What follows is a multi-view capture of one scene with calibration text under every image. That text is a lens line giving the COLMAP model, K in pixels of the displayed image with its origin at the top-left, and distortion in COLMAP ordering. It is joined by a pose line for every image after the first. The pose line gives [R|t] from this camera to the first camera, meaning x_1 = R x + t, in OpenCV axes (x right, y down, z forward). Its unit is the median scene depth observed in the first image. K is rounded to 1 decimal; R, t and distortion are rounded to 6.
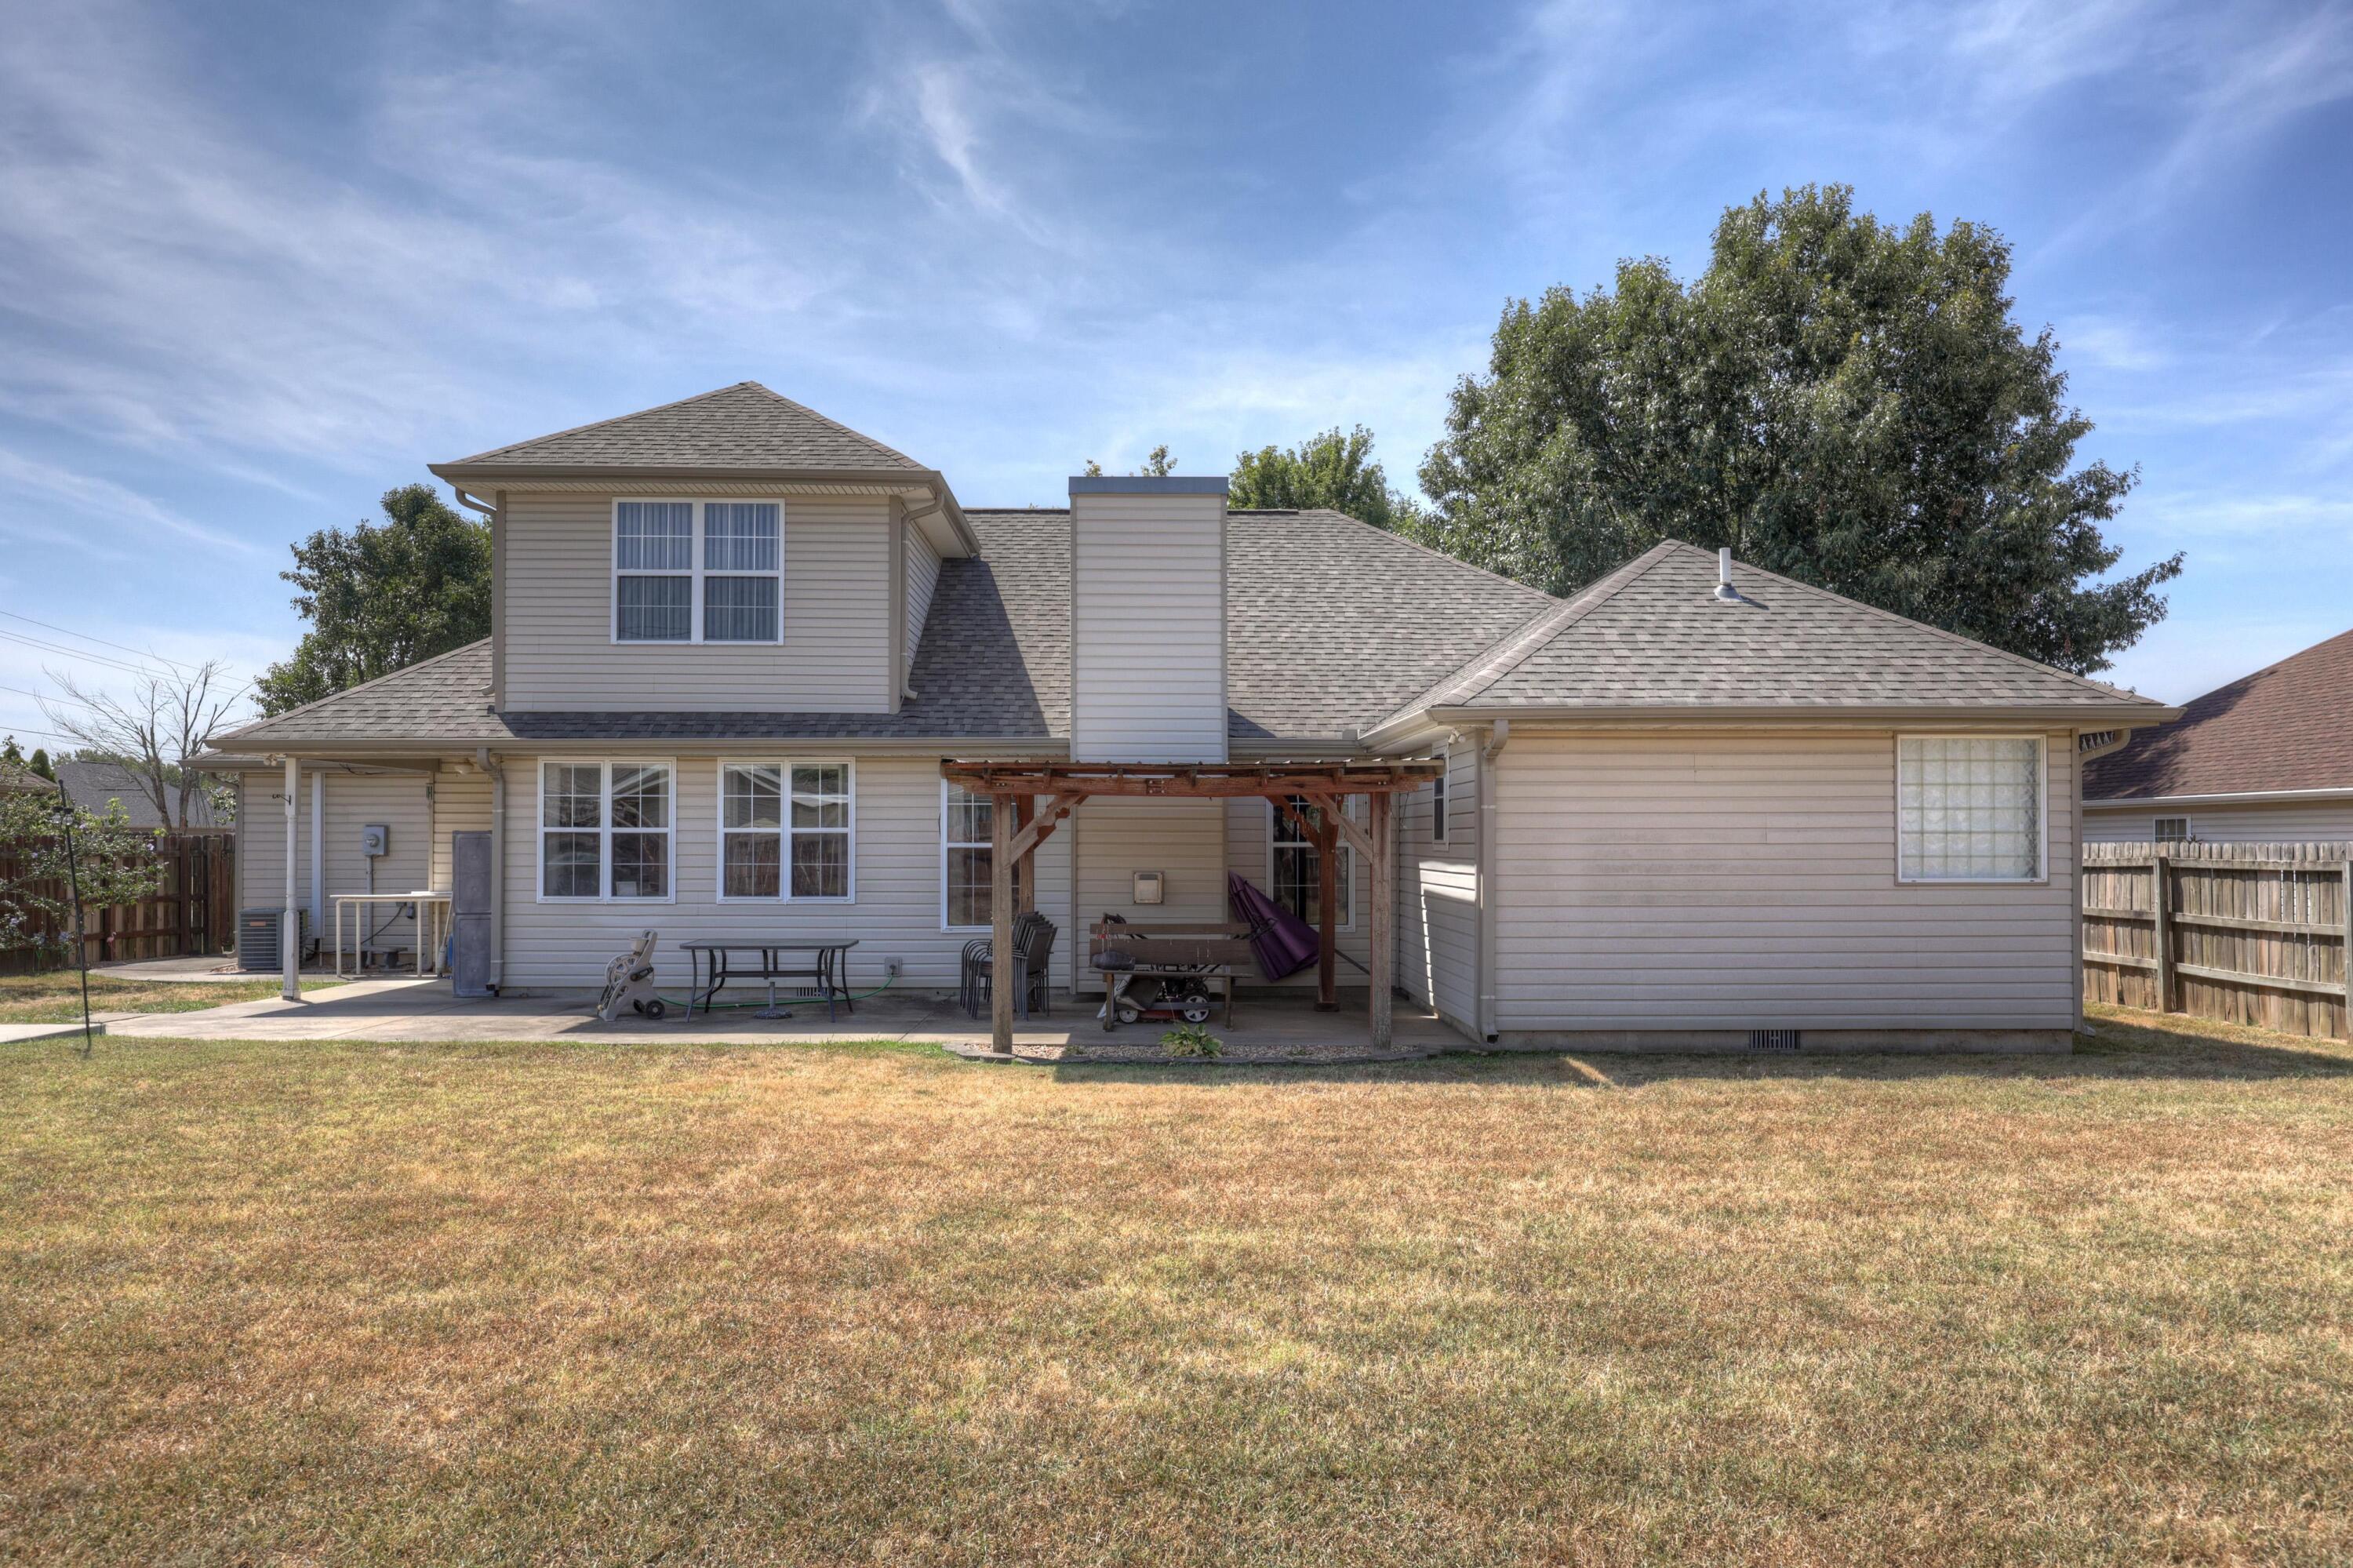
lens RADIAL K [[1490.5, 0, 1176.5], [0, 1490.5, 784.0], [0, 0, 1]] dist [0.000670, -0.002761]
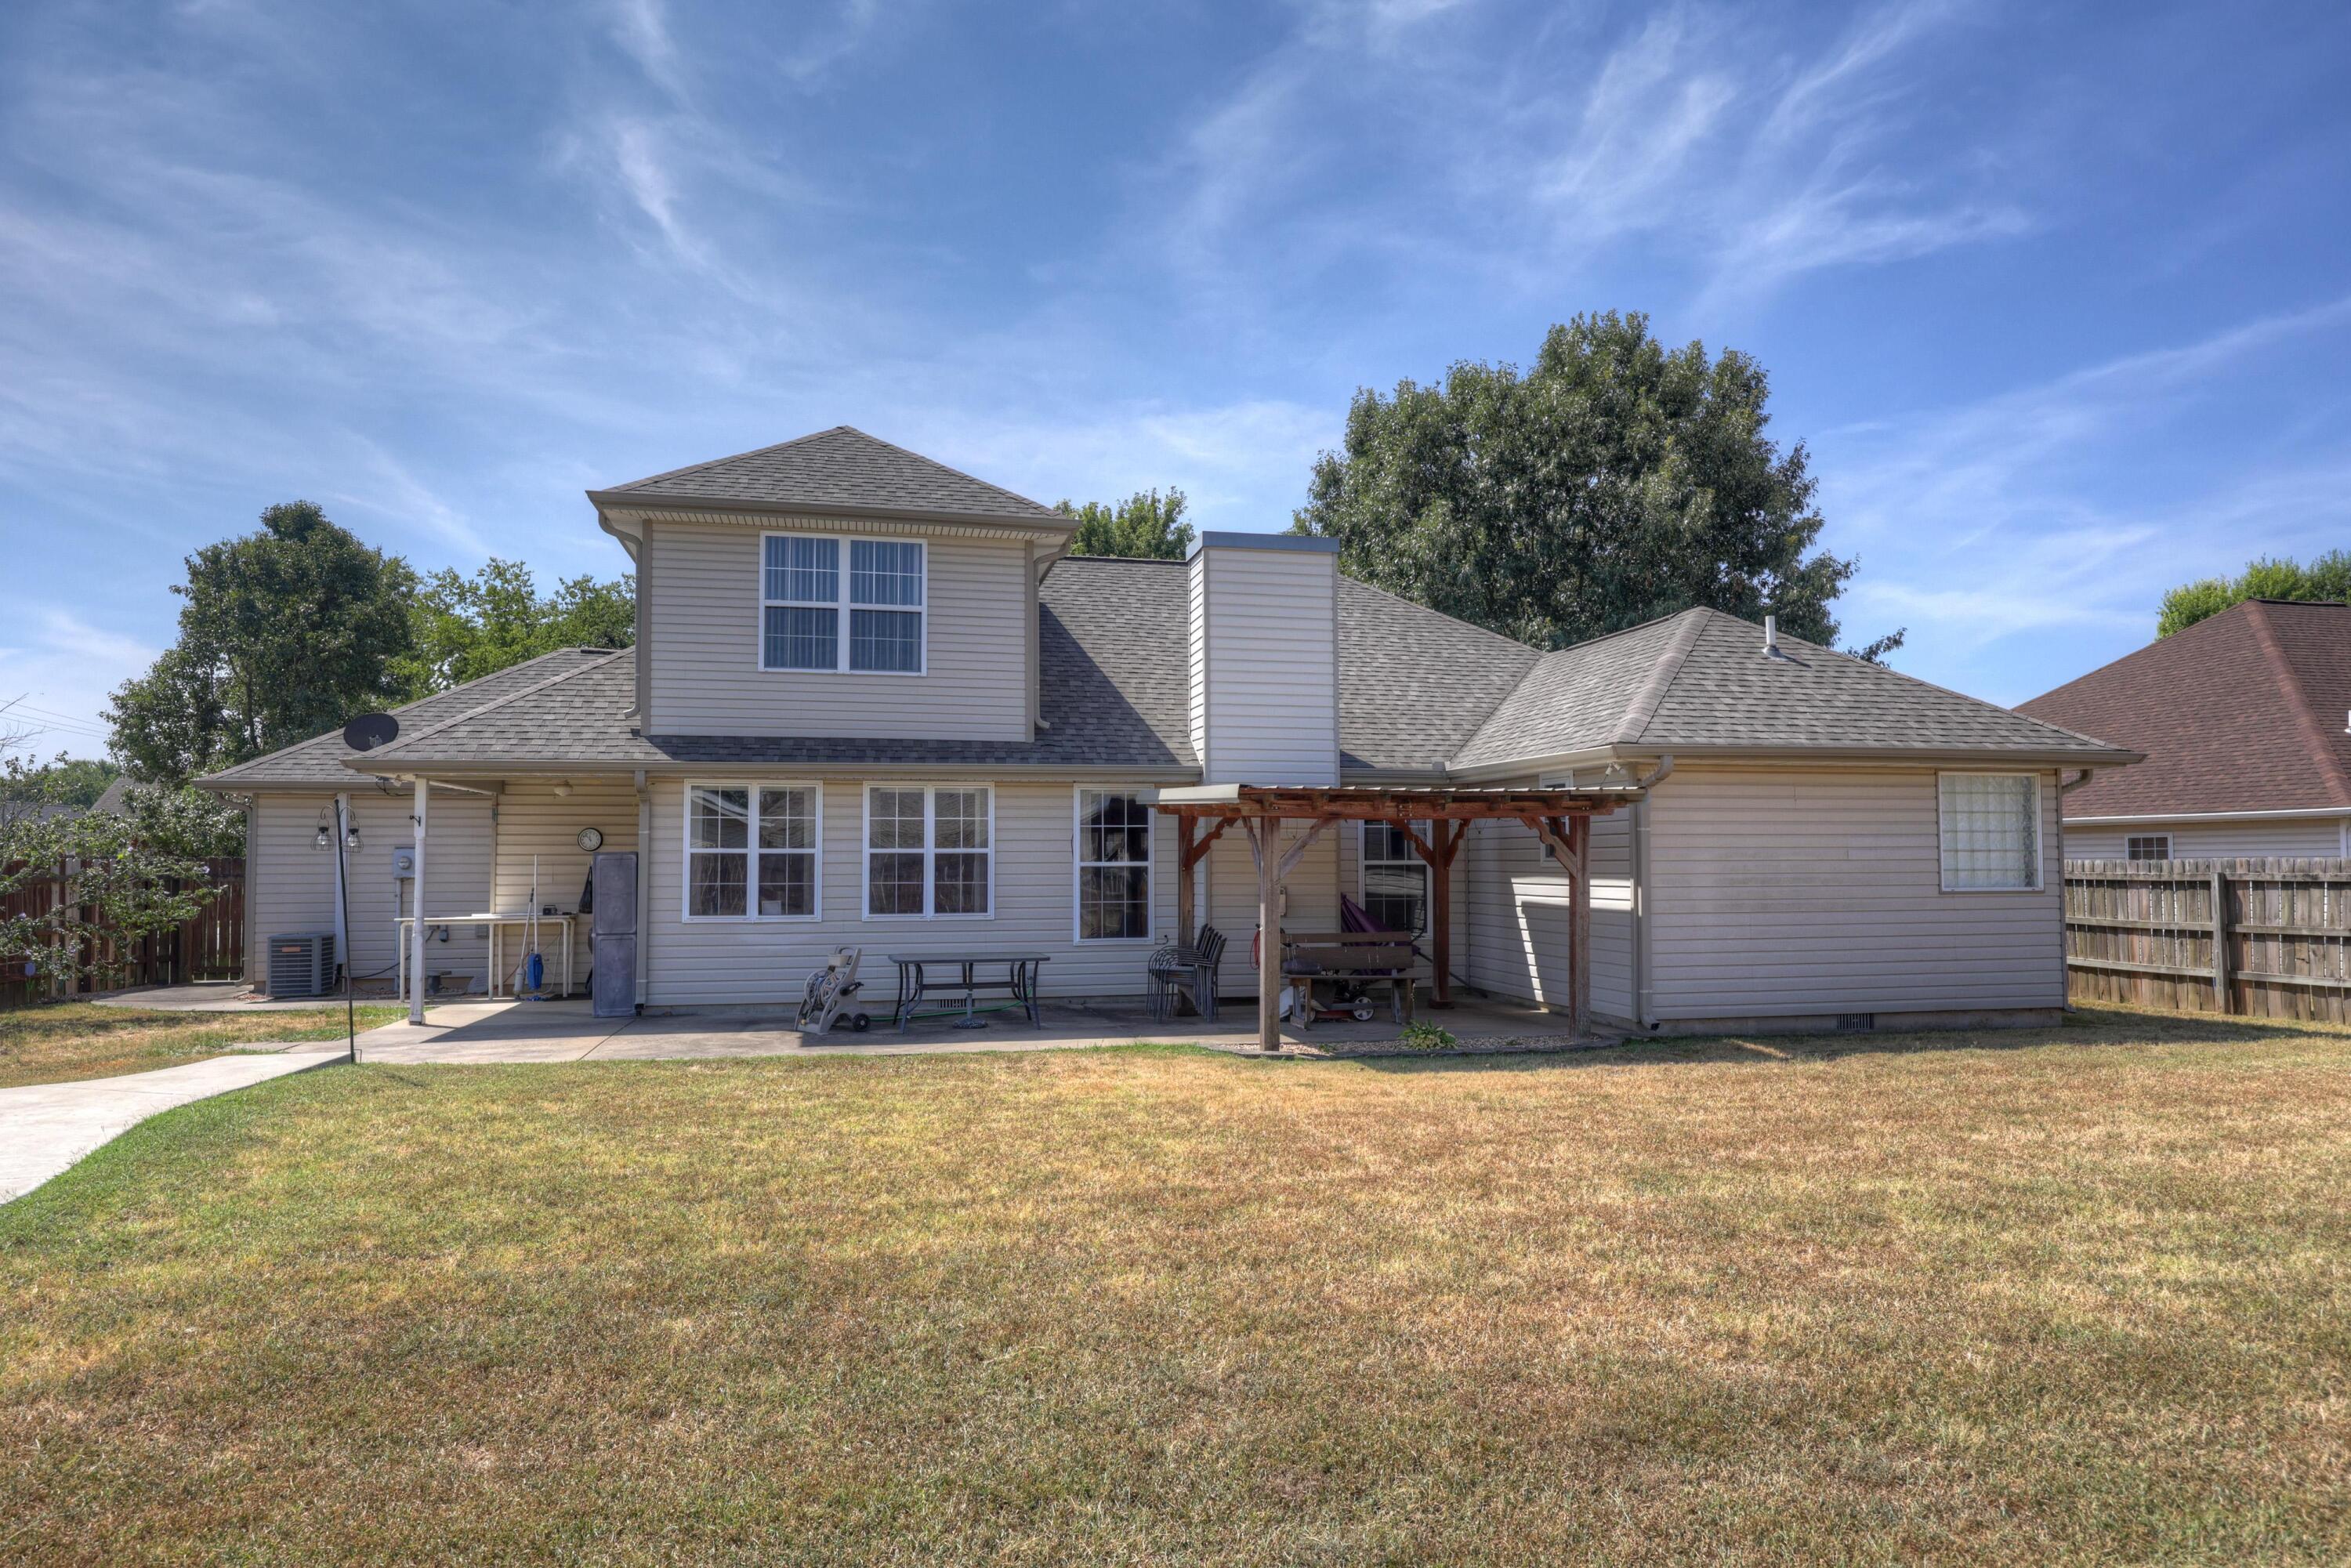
lens RADIAL K [[1368.7, 0, 1175.5], [0, 1368.7, 784.0], [0, 0, 1]] dist [0.002300, 0.000480]
pose [[0.979508, 0.008725, 0.201218, -0.287080], [-0.004620, 0.999772, -0.020858, 0.002998], [-0.201354, 0.019501, 0.979324, 0.011726]]
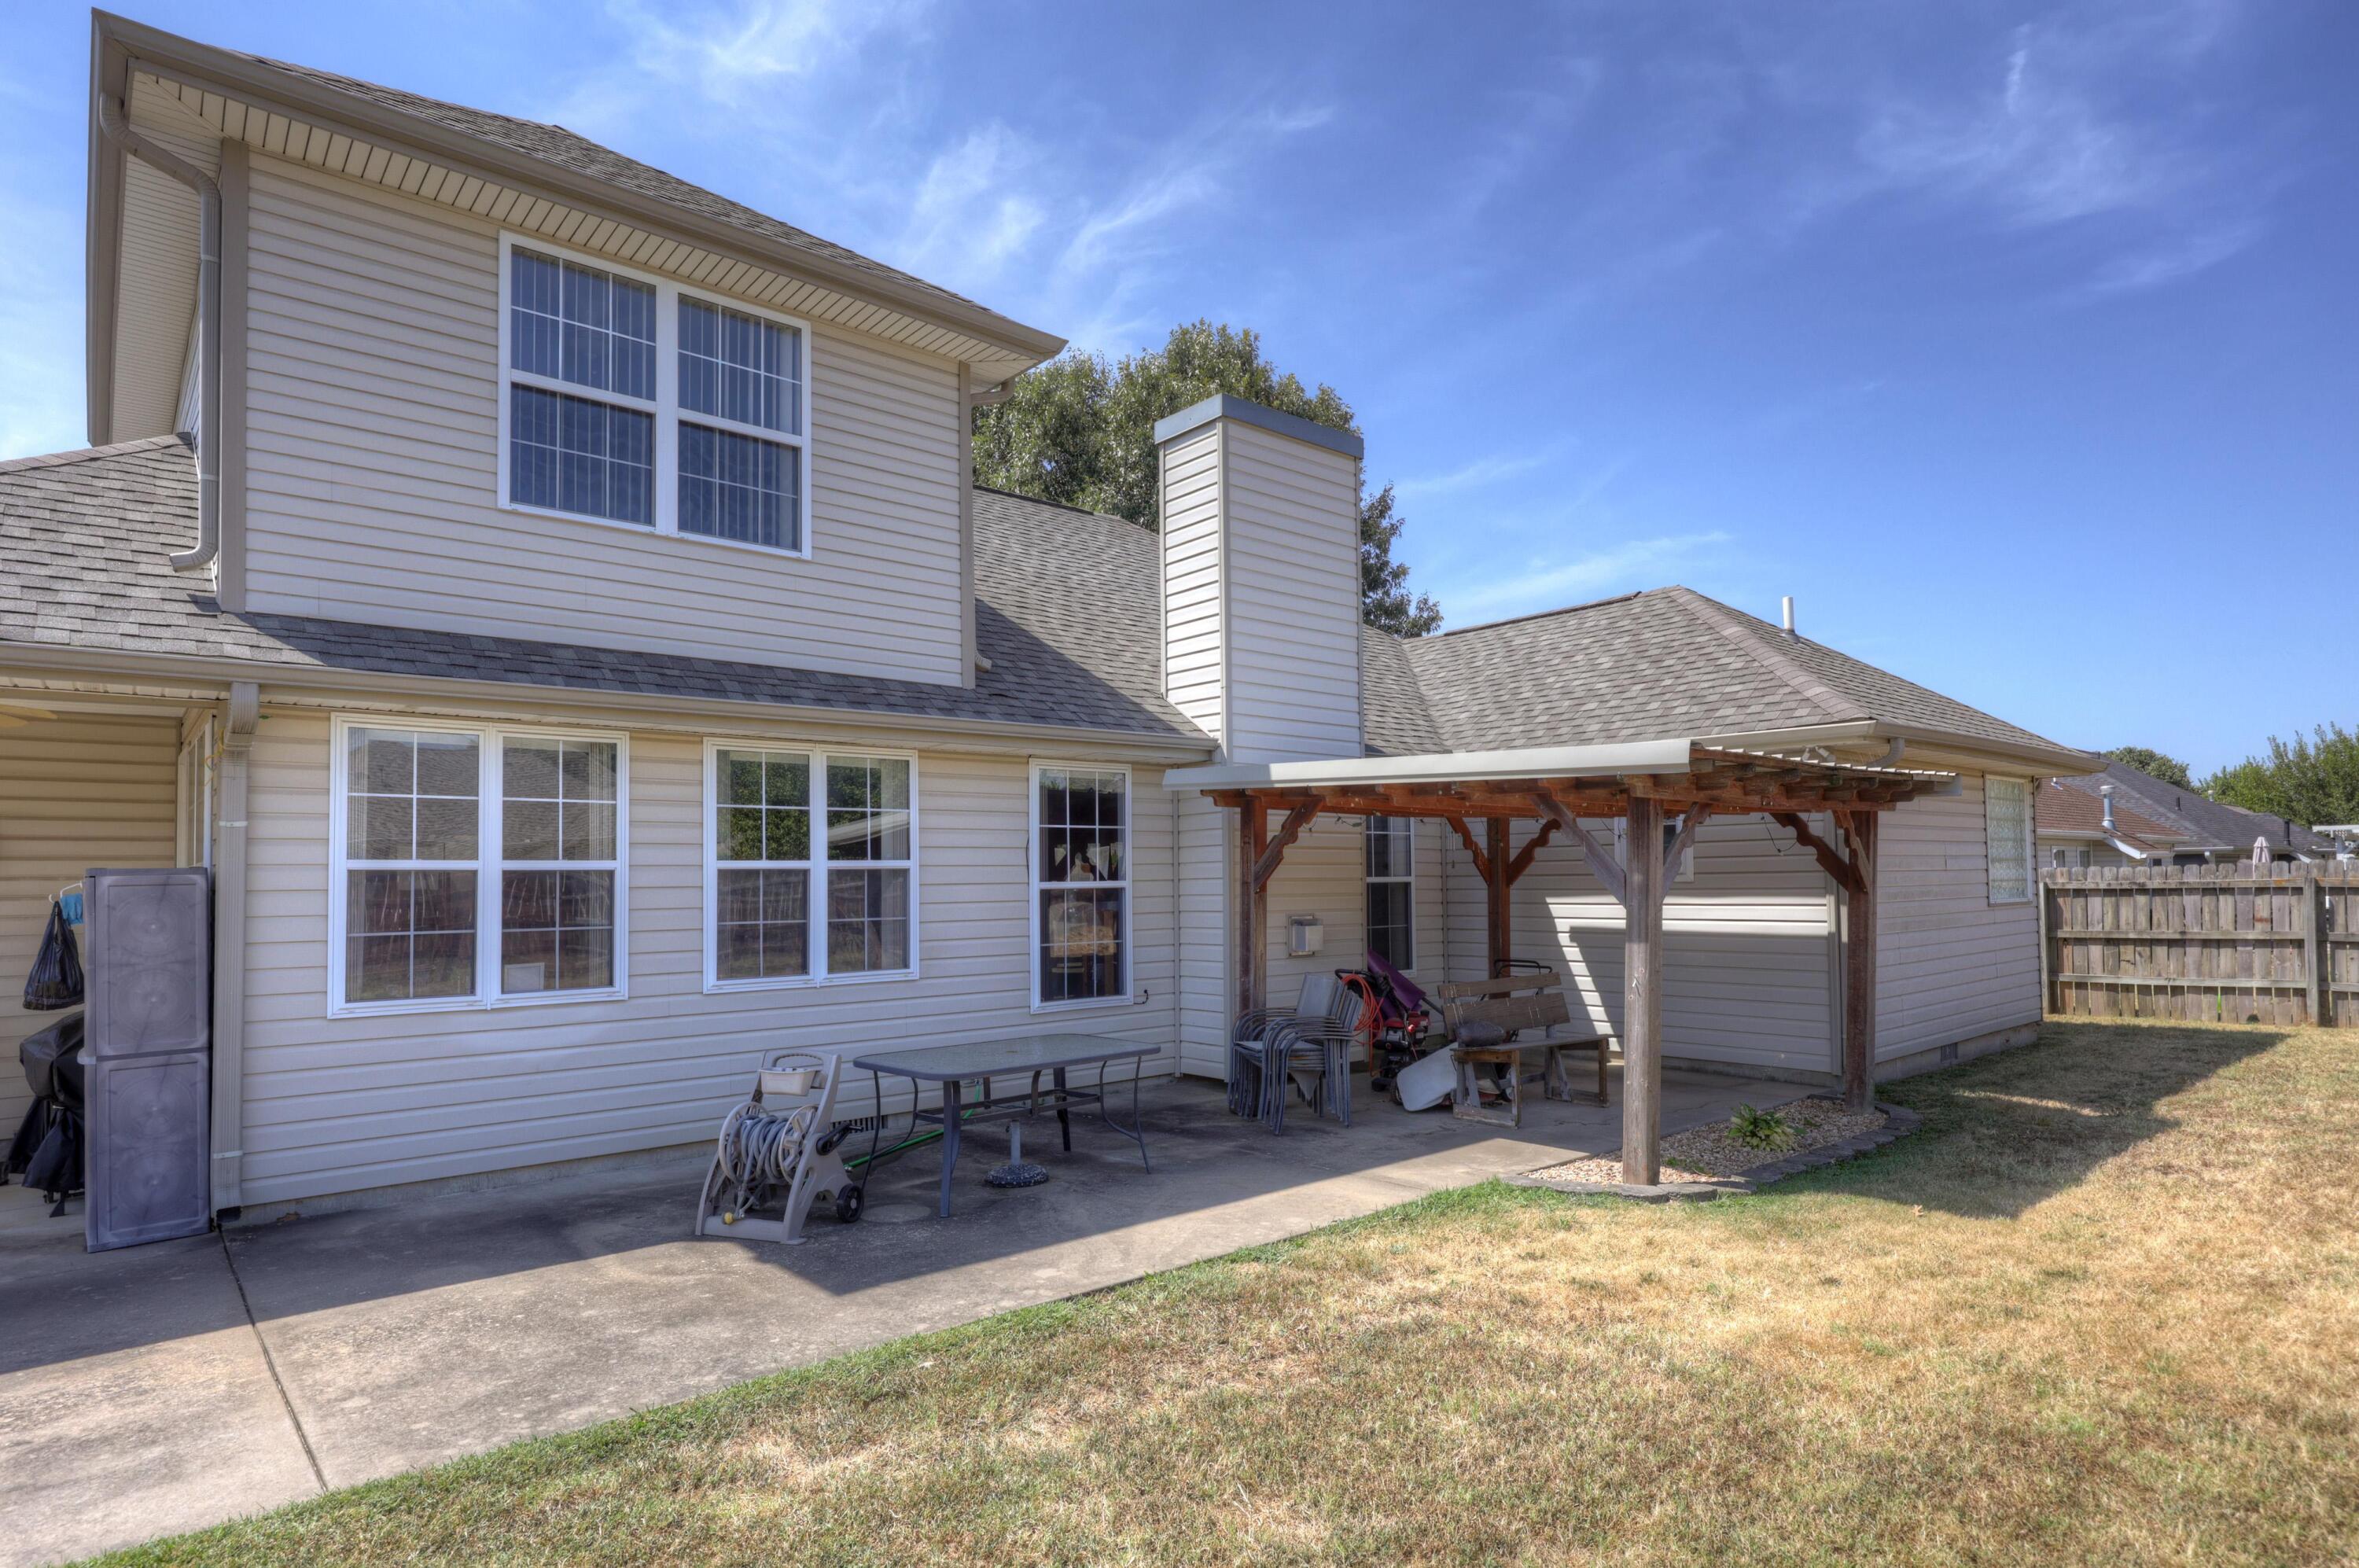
lens RADIAL K [[1256.2, 0, 1183.1], [0, 1256.2, 832.4], [0, 0, 1]] dist [-0.001780, -0.000127]
pose [[0.769642, 0.014147, 0.638319, -0.474804], [-0.011040, 0.999900, -0.008849, 0.020746], [-0.638381, -0.000237, 0.769721, 0.511810]]
